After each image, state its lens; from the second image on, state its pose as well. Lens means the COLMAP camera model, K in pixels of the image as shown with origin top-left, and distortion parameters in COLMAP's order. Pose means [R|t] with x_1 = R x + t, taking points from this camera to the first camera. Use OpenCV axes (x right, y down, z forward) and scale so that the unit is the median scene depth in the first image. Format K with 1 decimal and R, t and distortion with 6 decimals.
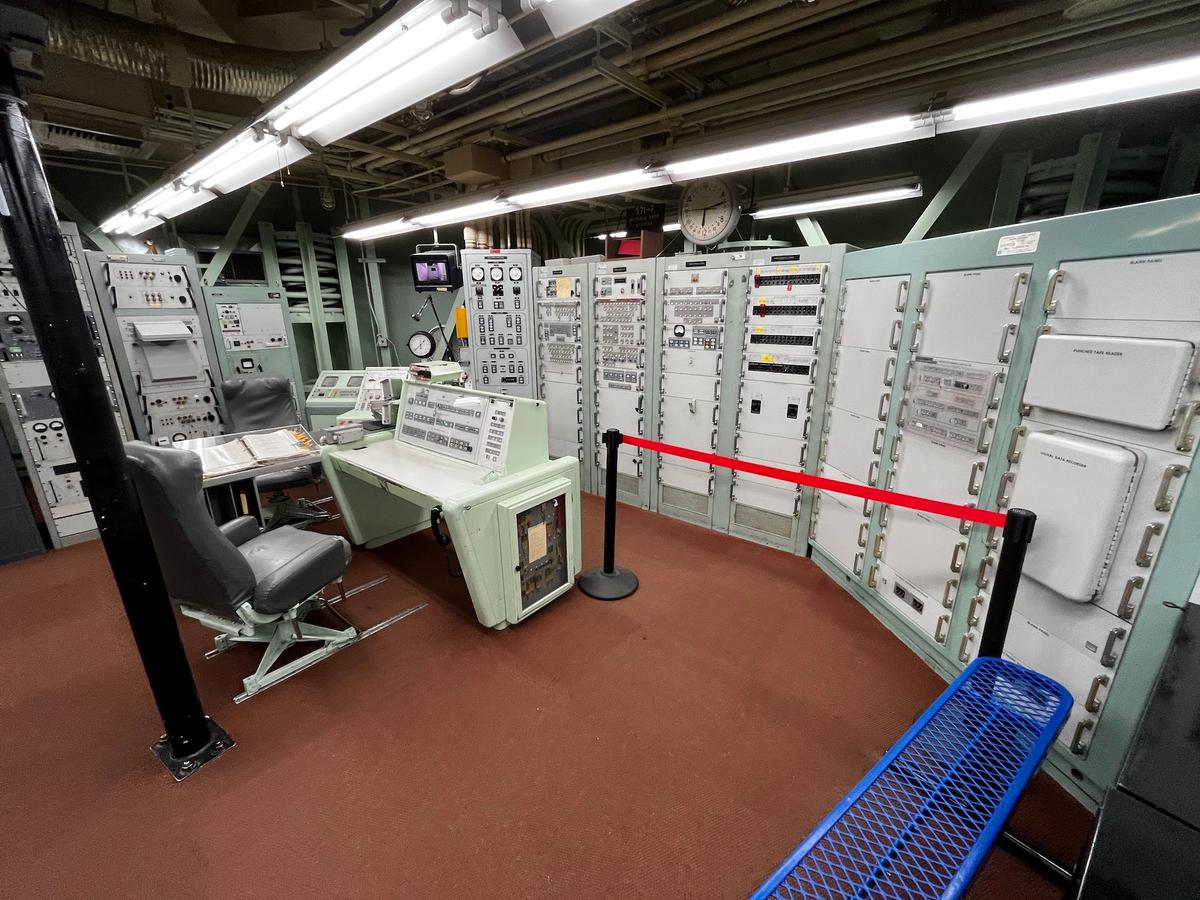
lens RADIAL K [[485.6, 0, 598.6], [0, 485.6, 452.6], [0, 0, 1]] dist [-0.007850, 0.000656]
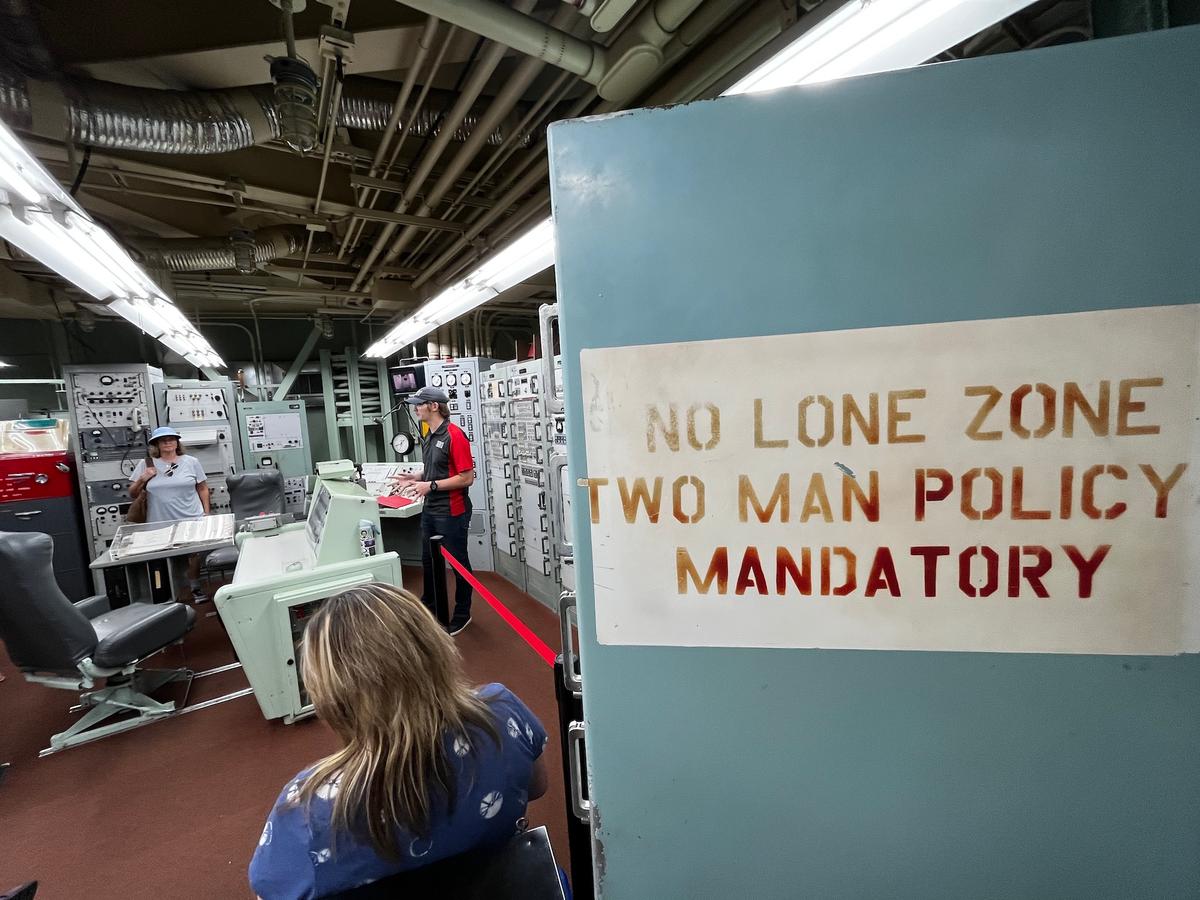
lens RADIAL K [[485.6, 0, 596.4], [0, 485.6, 449.9], [0, 0, 1]] dist [-0.007850, 0.000656]
pose [[0.955500, -0.014805, -0.294620, 0.530969], [-0.040189, 0.982894, -0.179734, -0.030948], [0.292242, 0.183576, 0.938560, 0.103246]]
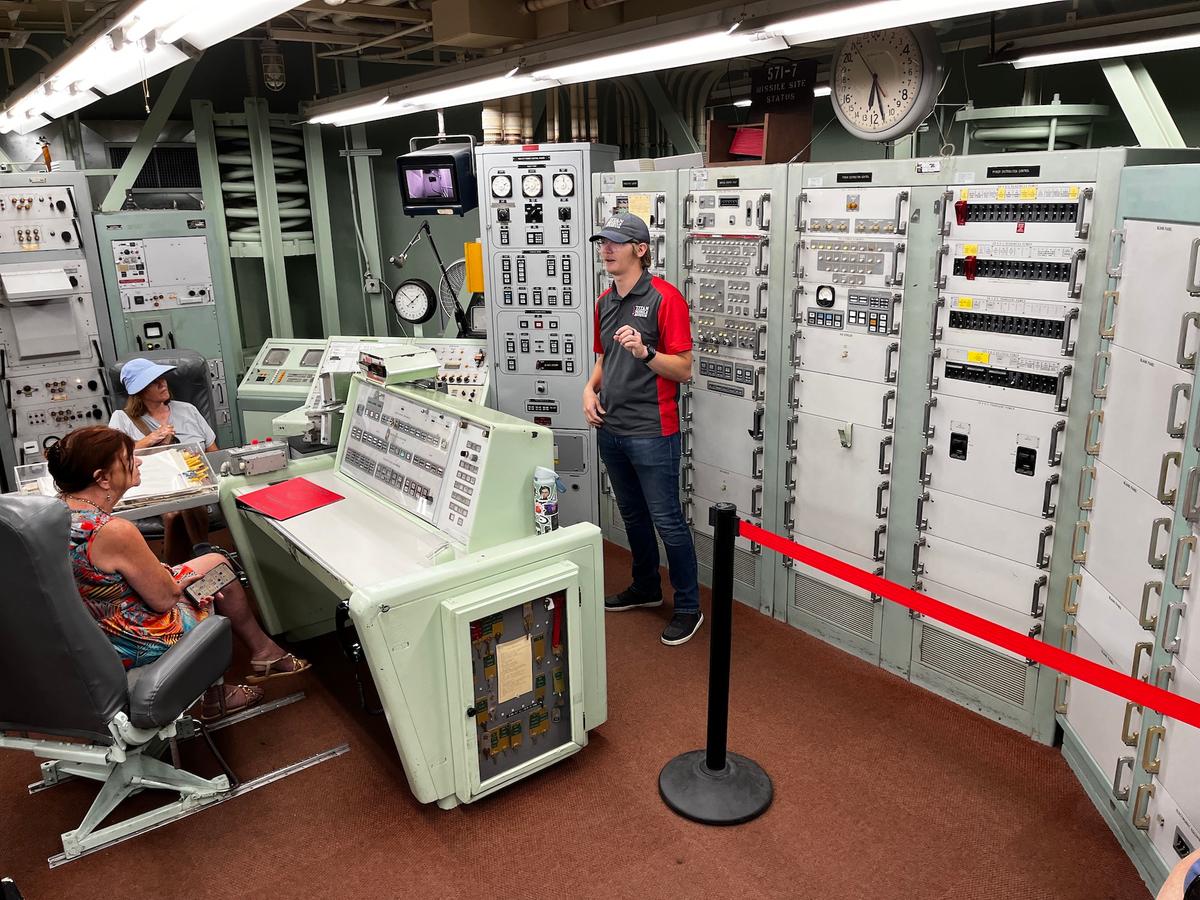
lens RADIAL K [[905.6, 0, 588.9], [0, 905.6, 439.0], [0, 0, 1]] dist [0.044213, -0.060441]
pose [[0.970892, 0.046614, -0.234939, 0.156575], [-0.051536, 0.998561, -0.014853, -0.062893], [0.233908, 0.026528, 0.971897, -0.048972]]
